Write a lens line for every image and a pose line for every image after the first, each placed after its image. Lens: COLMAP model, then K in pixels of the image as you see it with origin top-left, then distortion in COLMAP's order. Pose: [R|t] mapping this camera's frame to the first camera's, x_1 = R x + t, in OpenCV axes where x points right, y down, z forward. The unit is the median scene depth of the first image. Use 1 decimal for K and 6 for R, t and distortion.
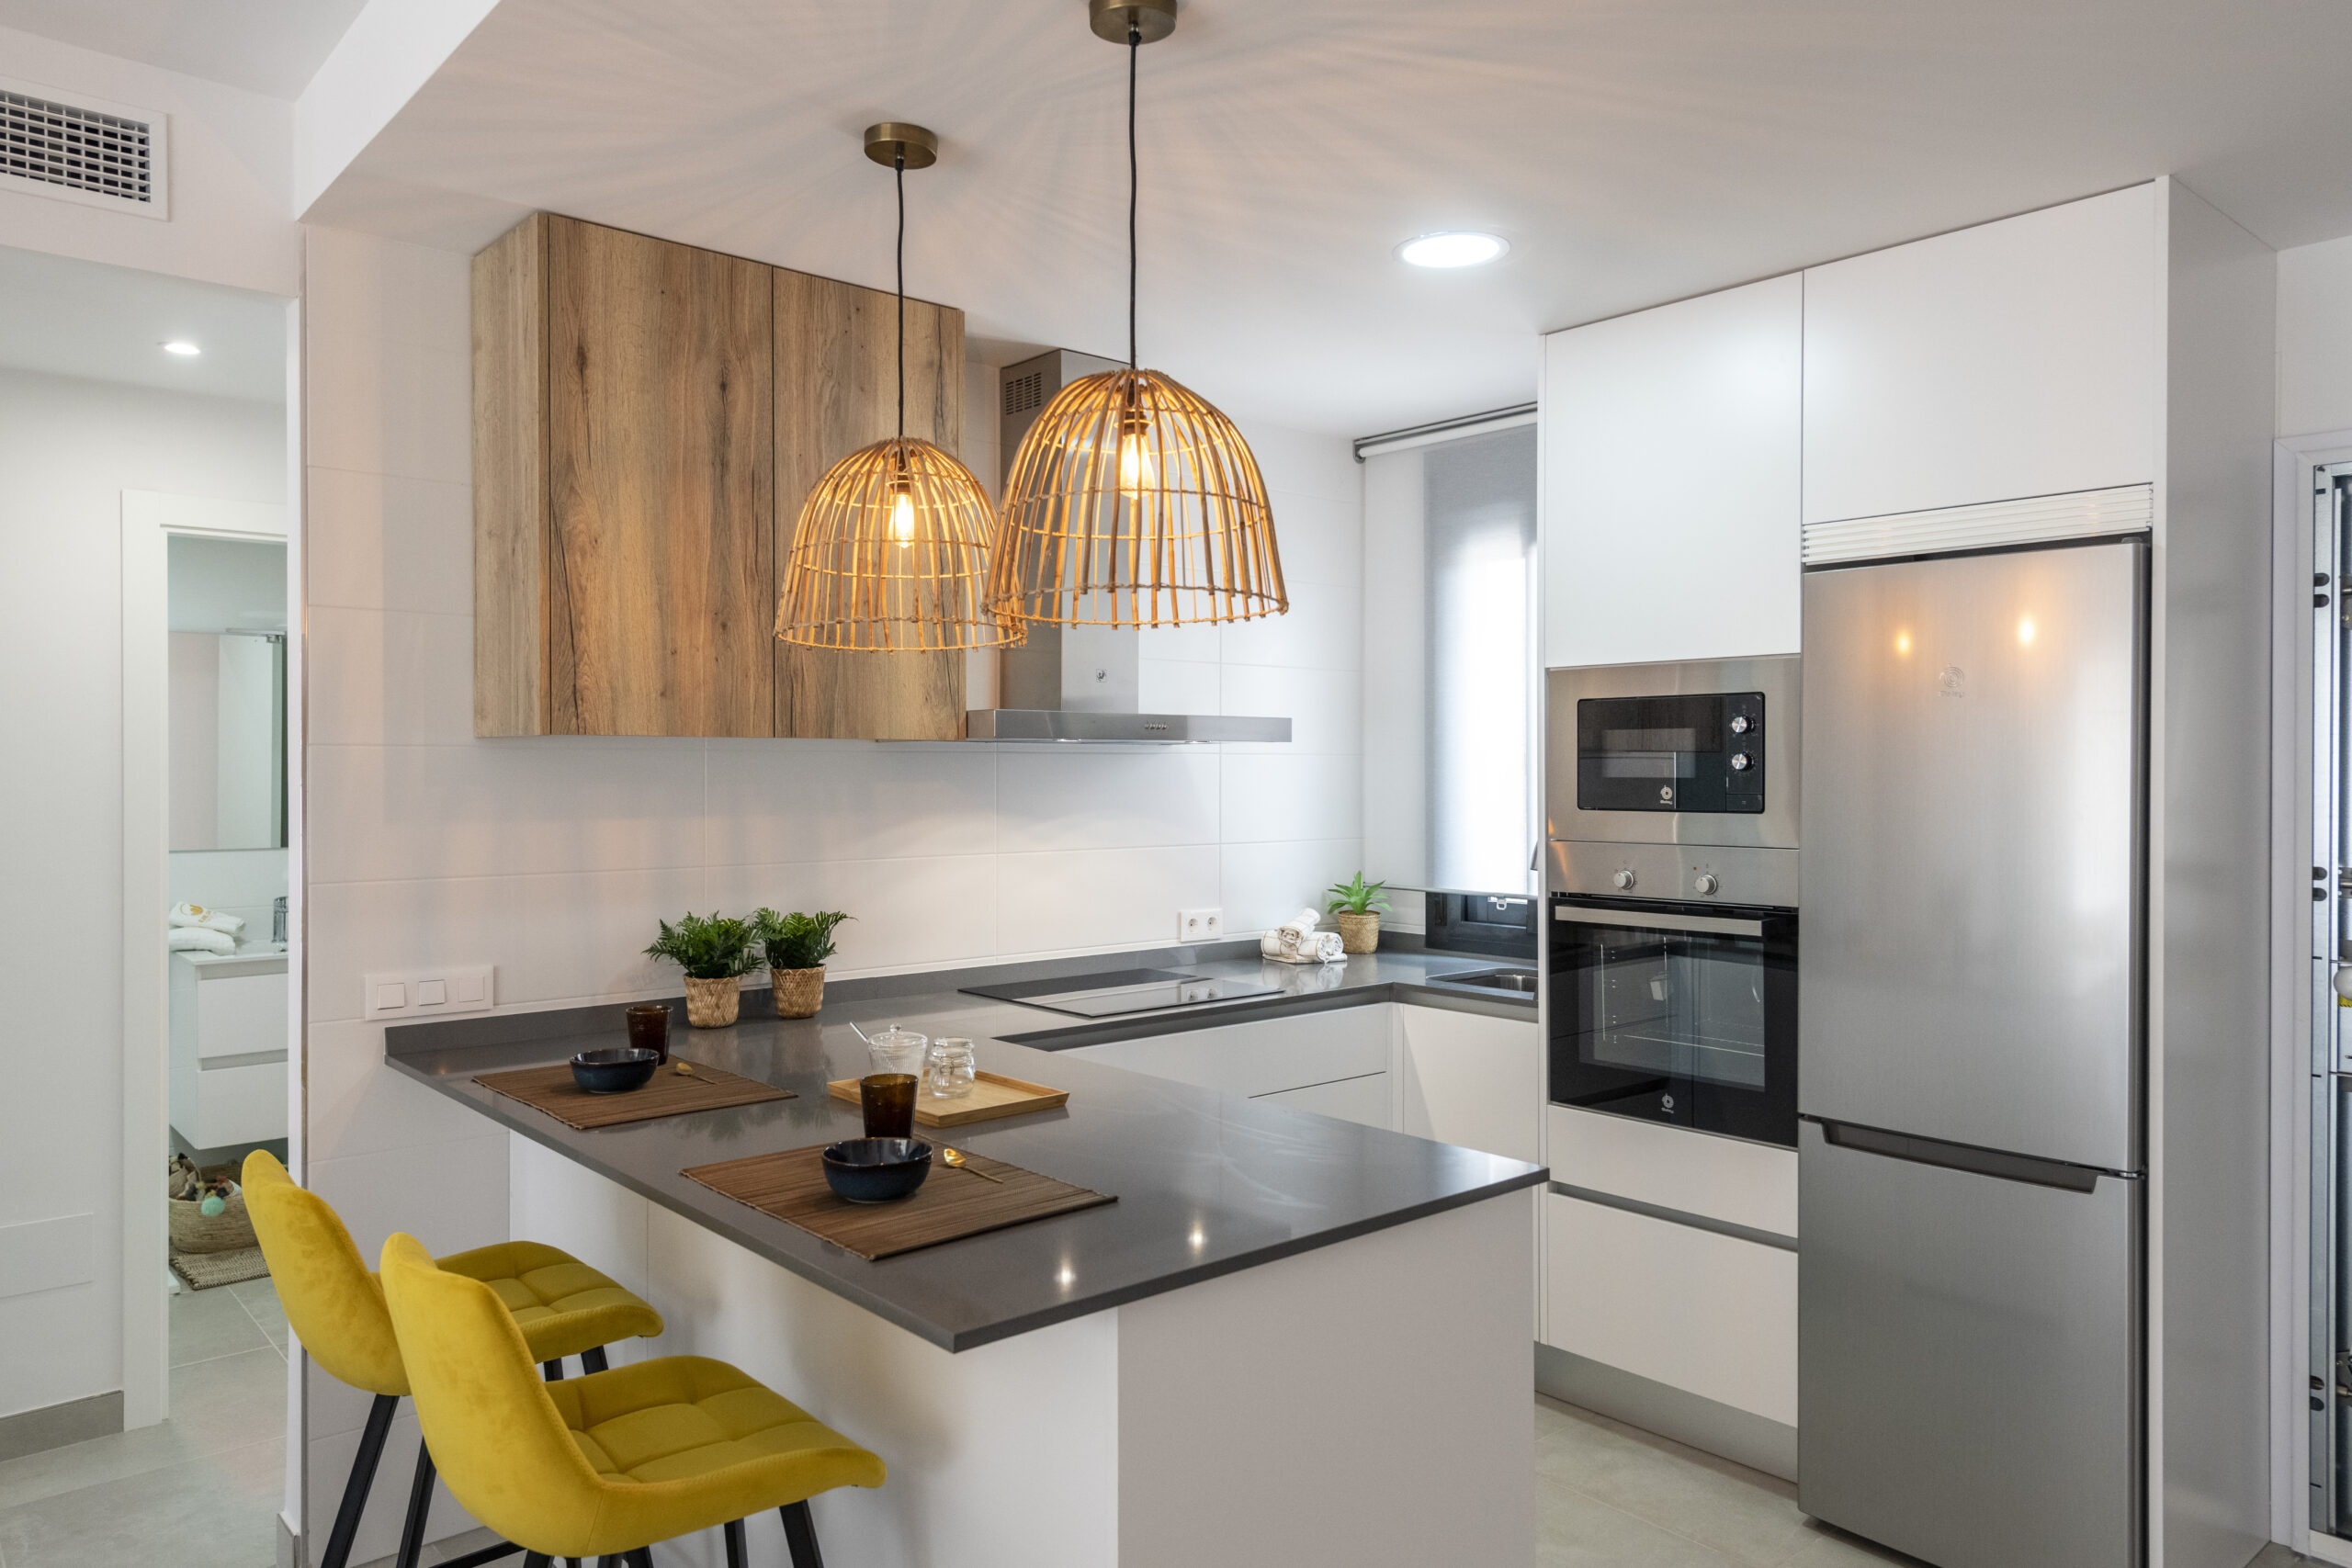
lens RADIAL K [[1567.9, 0, 1154.4], [0, 1567.9, 784.0], [0, 0, 1]] dist [0.020009, -0.003120]
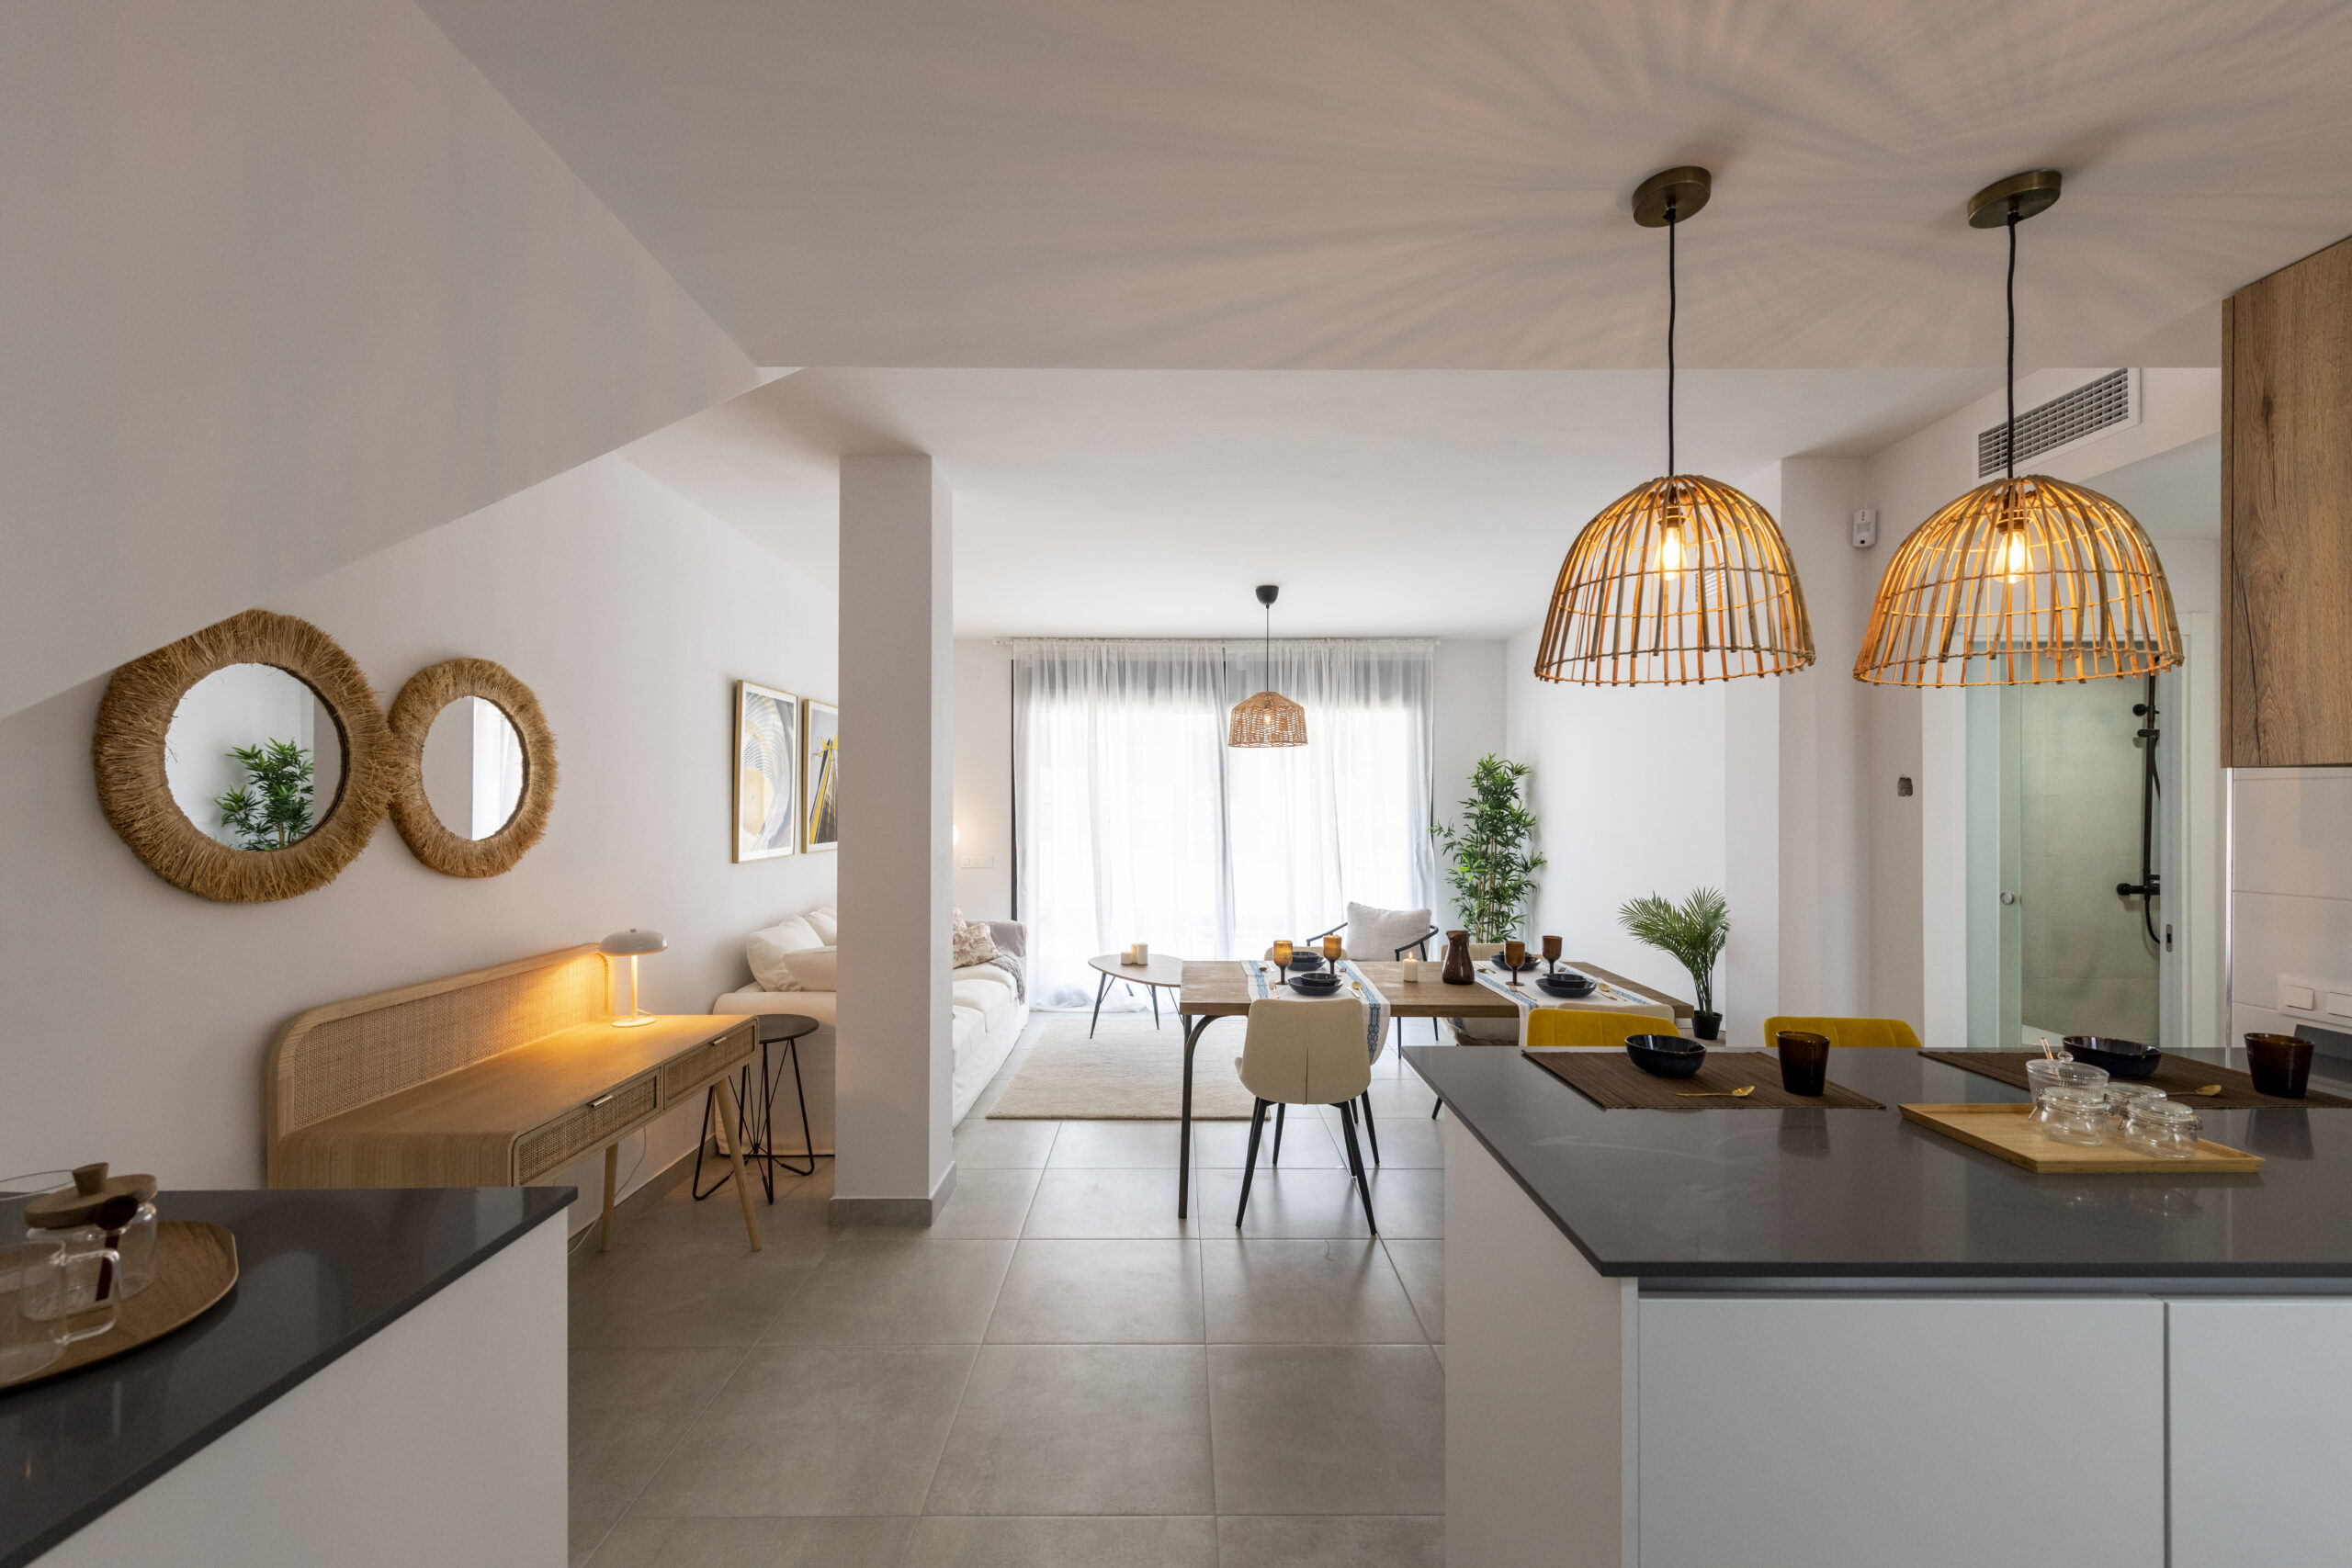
lens RADIAL K [[916.6, 0, 1195.3], [0, 916.6, 804.6], [0, 0, 1]] dist [0.021231, -0.000477]
pose [[-0.636949, -0.001744, -0.770904, 0.524270], [-0.007474, 0.999964, 0.003912, -0.002249], [0.770869, 0.008254, -0.636940, 0.774707]]
